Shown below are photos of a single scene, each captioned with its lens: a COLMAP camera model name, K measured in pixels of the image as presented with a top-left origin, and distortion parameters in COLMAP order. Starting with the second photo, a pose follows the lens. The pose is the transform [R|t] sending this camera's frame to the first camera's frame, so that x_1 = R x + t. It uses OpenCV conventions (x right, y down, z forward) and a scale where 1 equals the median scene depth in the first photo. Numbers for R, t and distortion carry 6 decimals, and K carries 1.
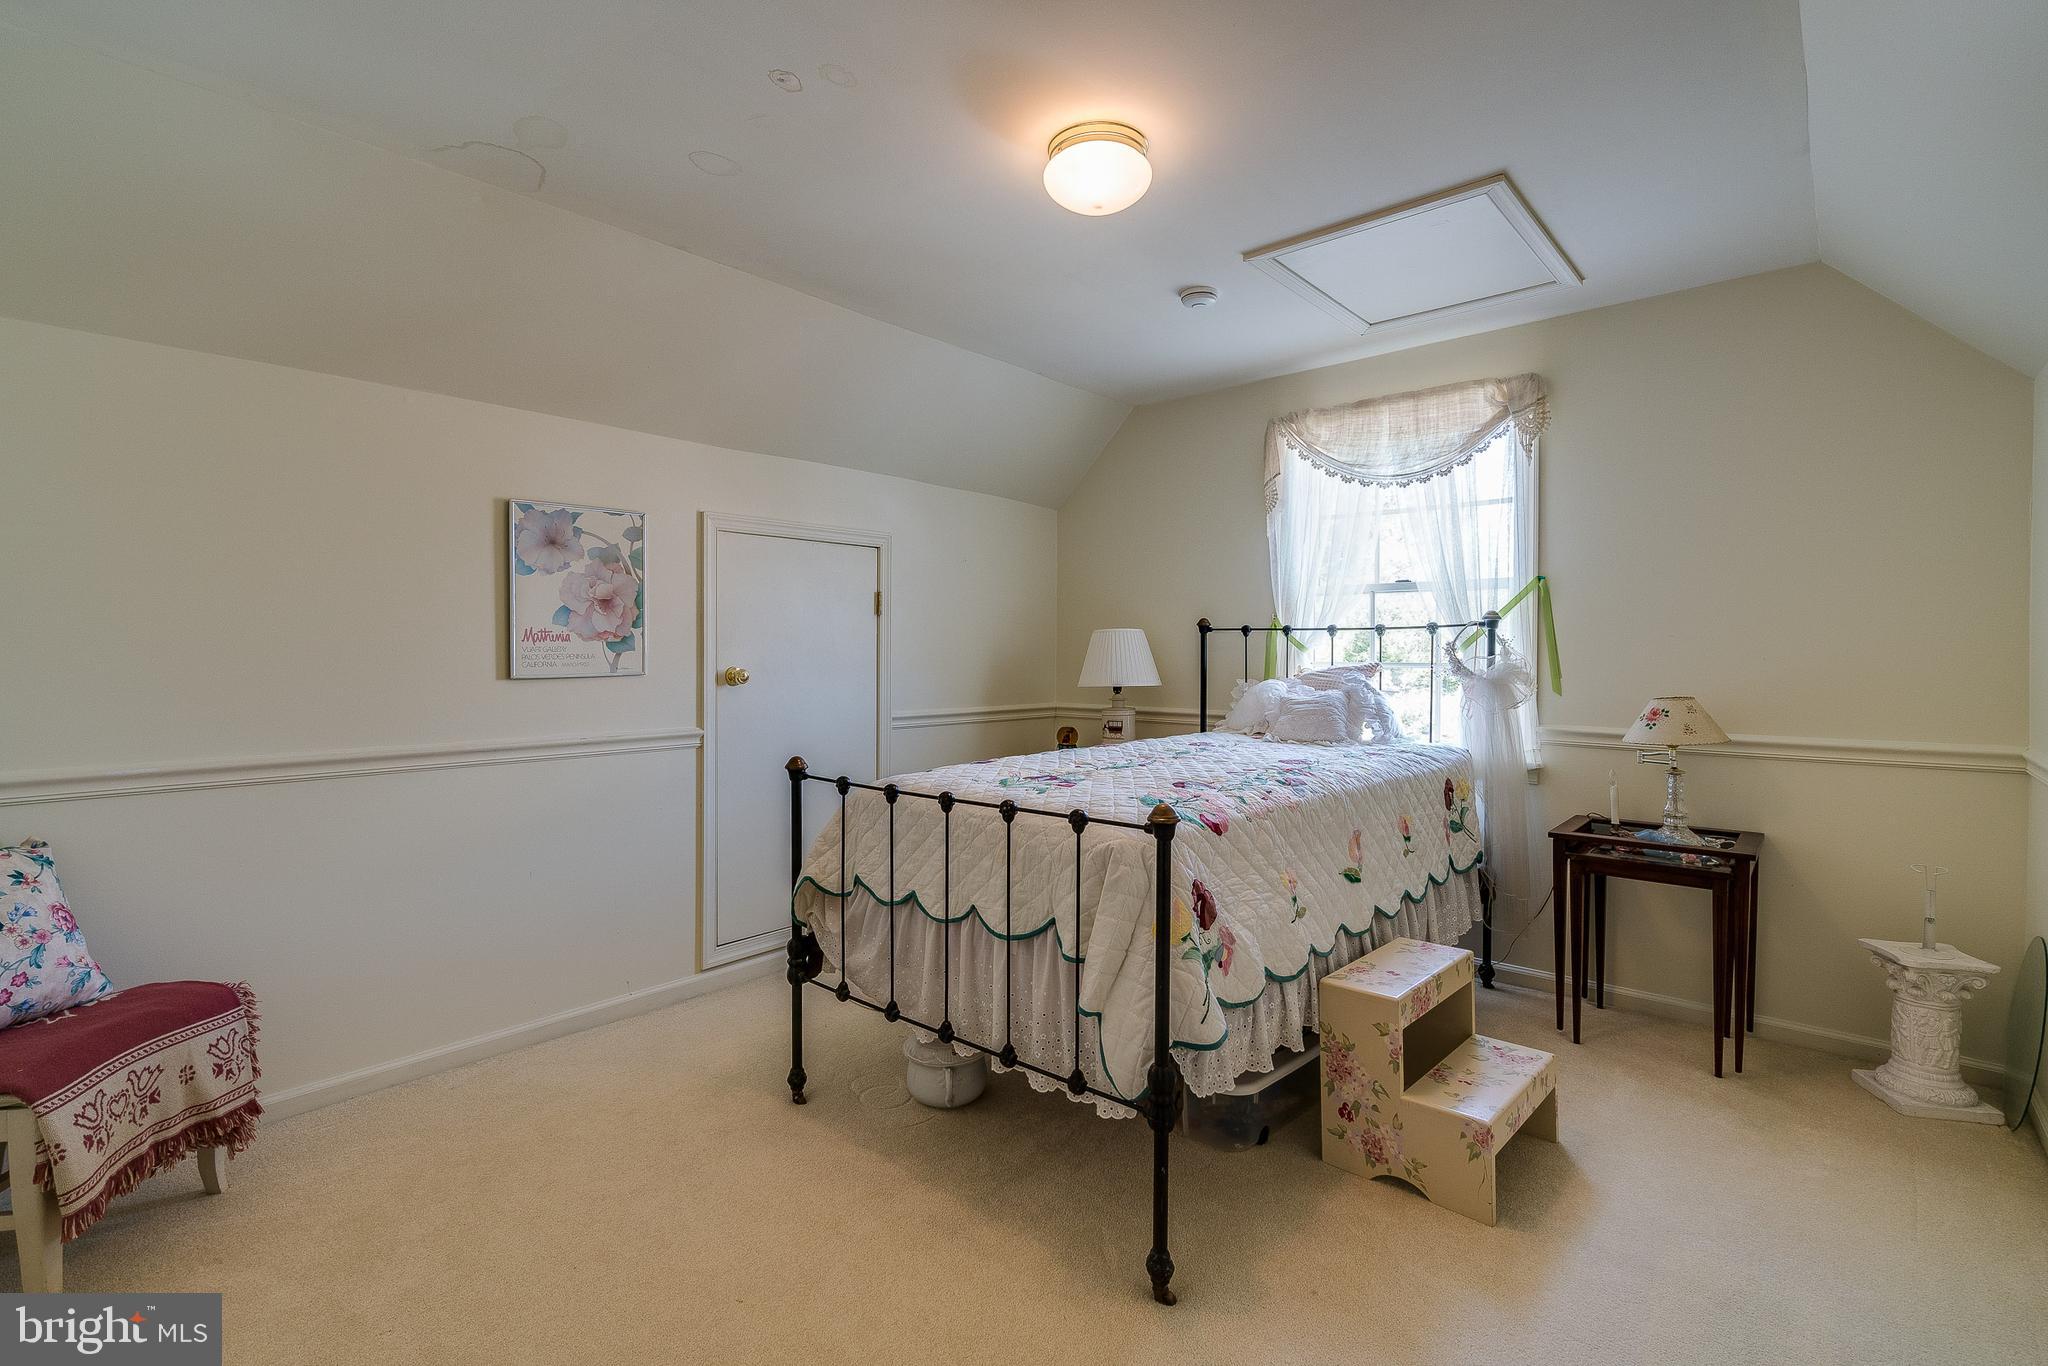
lens RADIAL K [[932.1, 0, 1026.9], [0, 932.1, 674.8], [0, 0, 1]] dist [-0.002376, 0.000654]
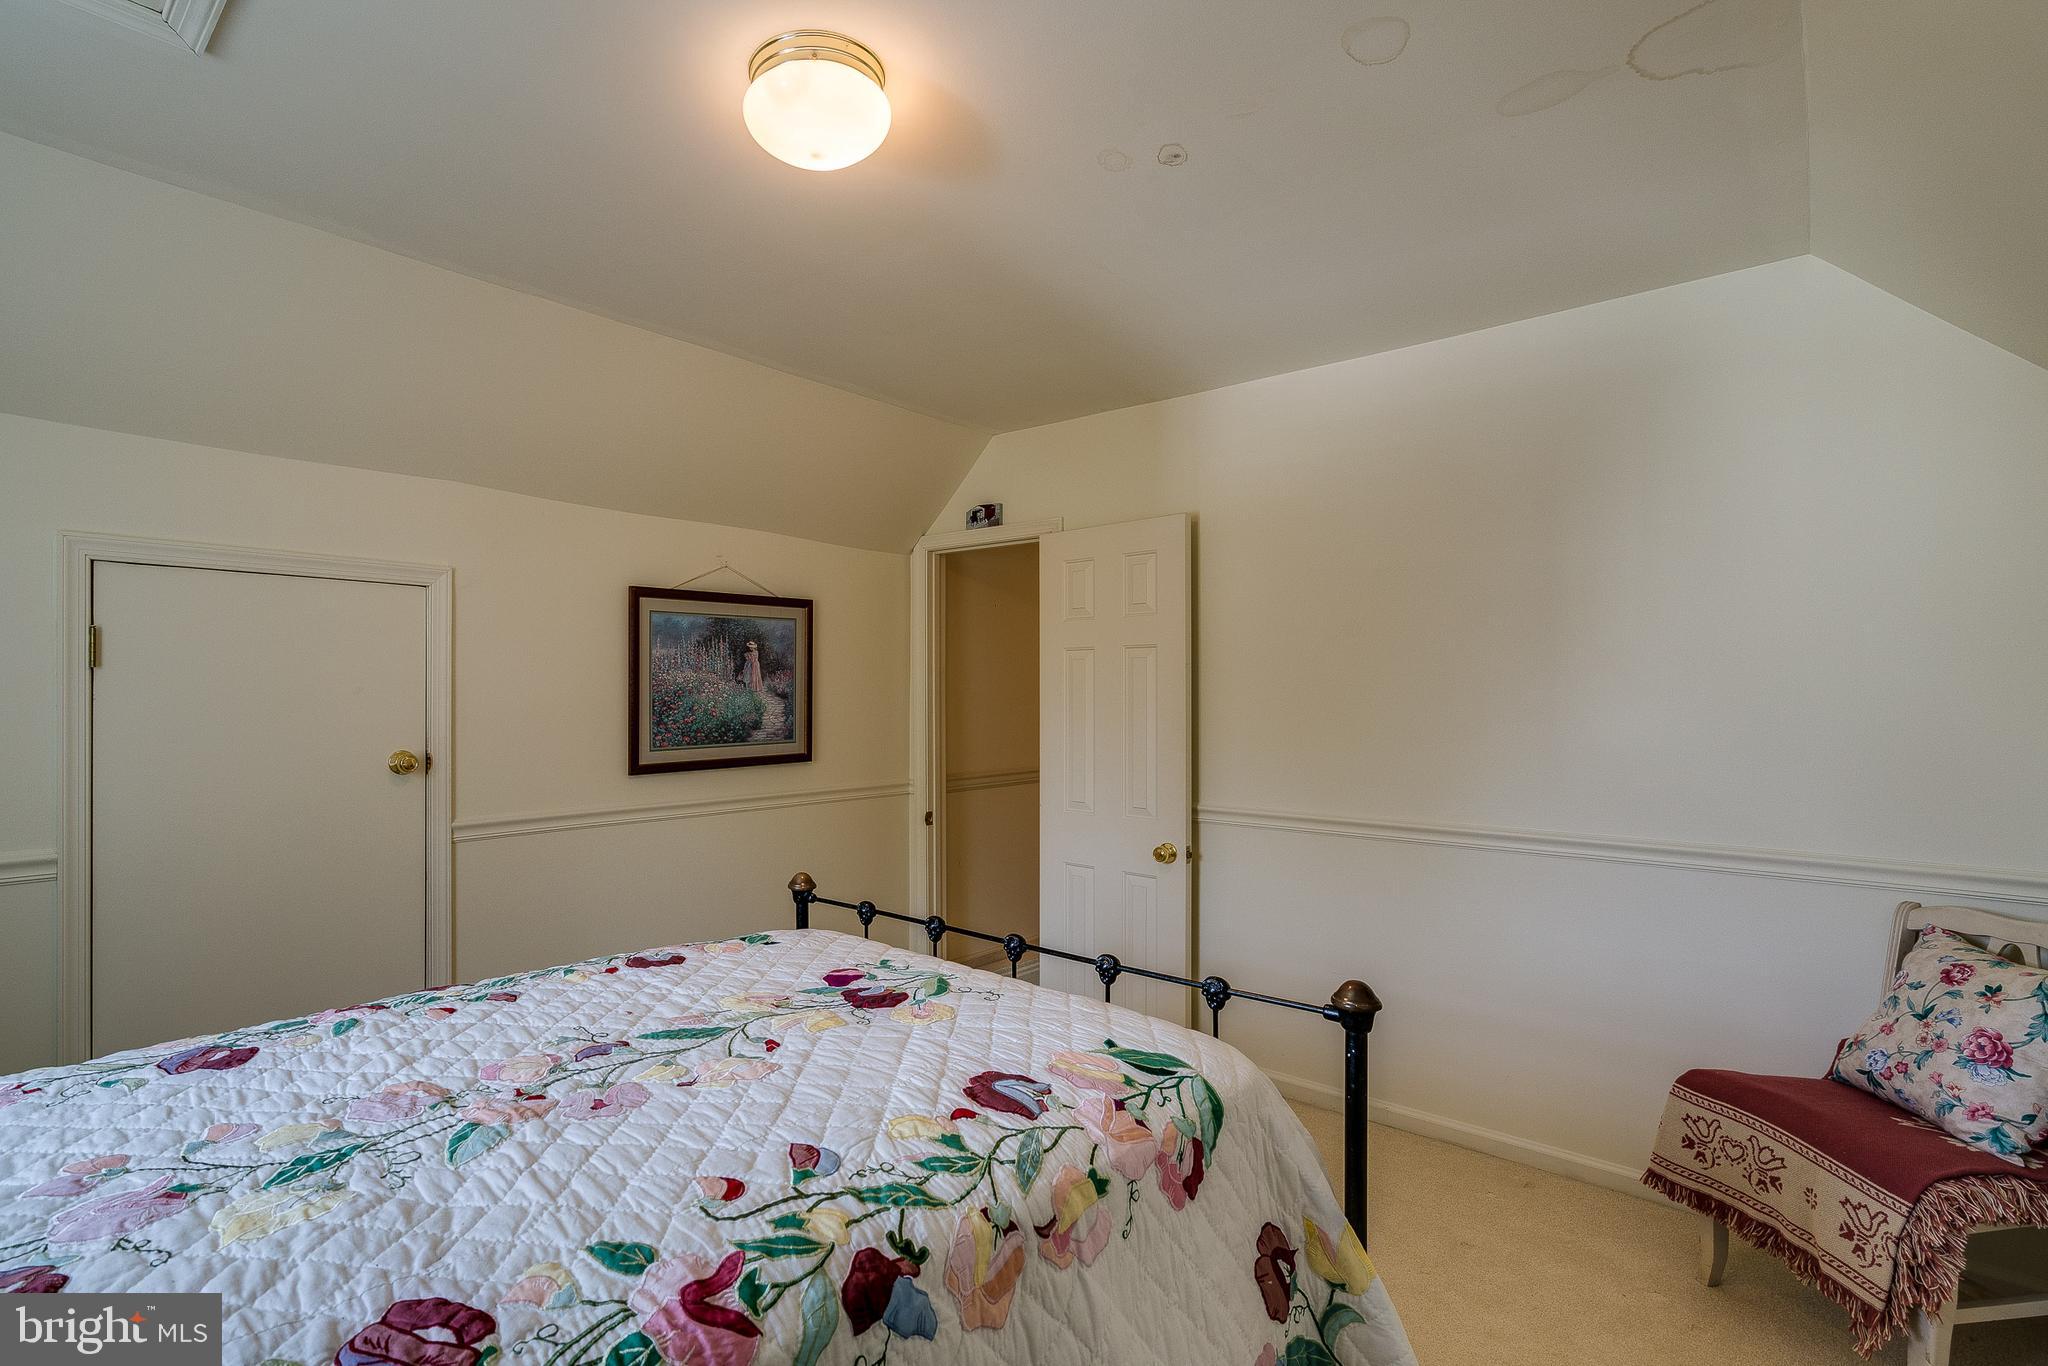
lens RADIAL K [[932.1, 0, 1023.0], [0, 932.1, 691.4], [0, 0, 1]] dist [-0.002376, 0.000654]
pose [[-0.998690, -0.002268, -0.051127, -0.059094], [-0.002712, 0.999959, 0.008608, -0.090677], [0.051106, 0.008735, -0.998655, 1.915565]]
